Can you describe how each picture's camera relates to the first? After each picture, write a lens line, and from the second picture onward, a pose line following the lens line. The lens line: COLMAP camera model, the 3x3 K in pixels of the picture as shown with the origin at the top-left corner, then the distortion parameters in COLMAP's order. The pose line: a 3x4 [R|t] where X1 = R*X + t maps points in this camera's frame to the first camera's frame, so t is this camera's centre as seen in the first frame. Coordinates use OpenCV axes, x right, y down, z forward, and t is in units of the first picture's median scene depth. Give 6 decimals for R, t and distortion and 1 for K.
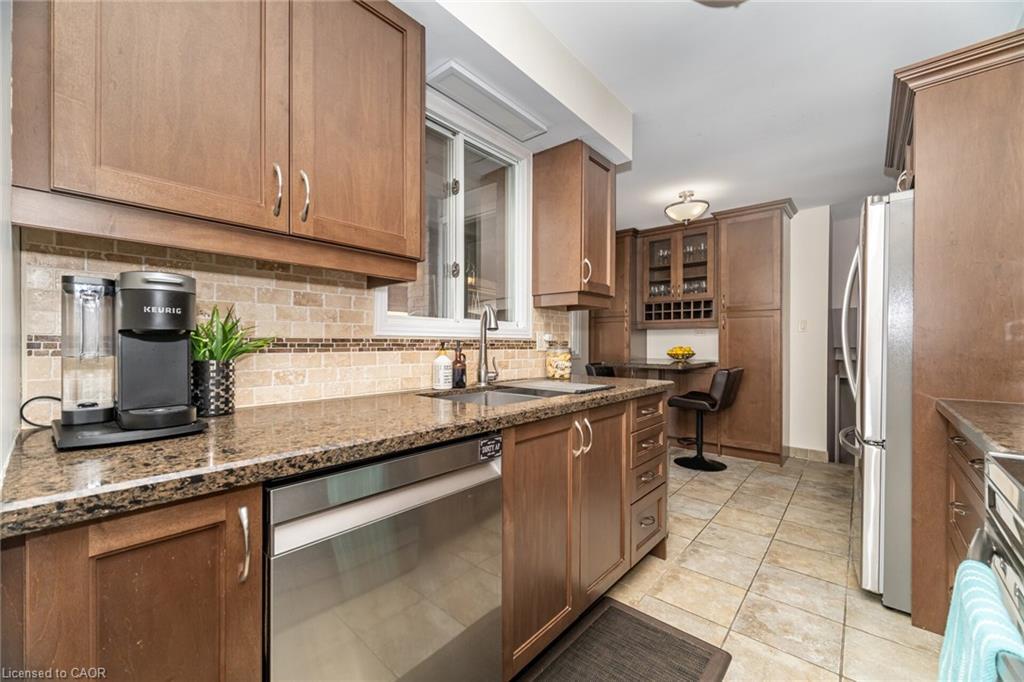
lens RADIAL K [[413.5, 0, 508.3], [0, 413.5, 336.9], [0, 0, 1]] dist [0.000277, -0.000013]
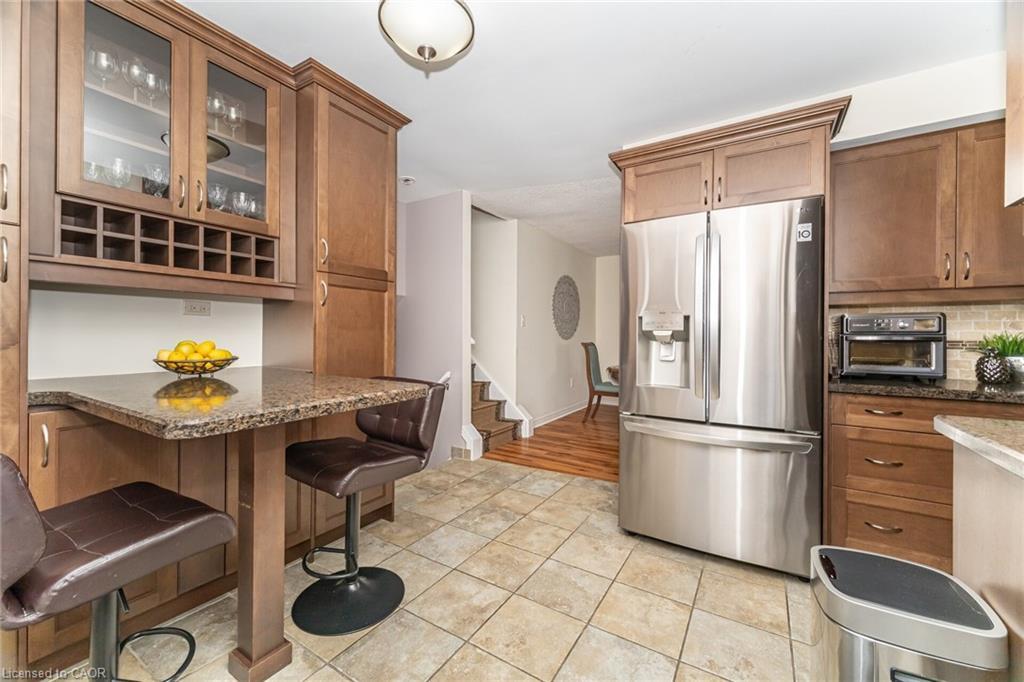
lens RADIAL K [[397.5, 0, 512.0], [0, 397.5, 341.0], [0, 0, 1]] dist [0.000563, 0.000030]
pose [[-0.158490, -0.008713, 0.987322, 0.003041], [-0.028070, 0.999597, 0.004316, 0.018923], [-0.986961, -0.027030, -0.158671, 1.035087]]
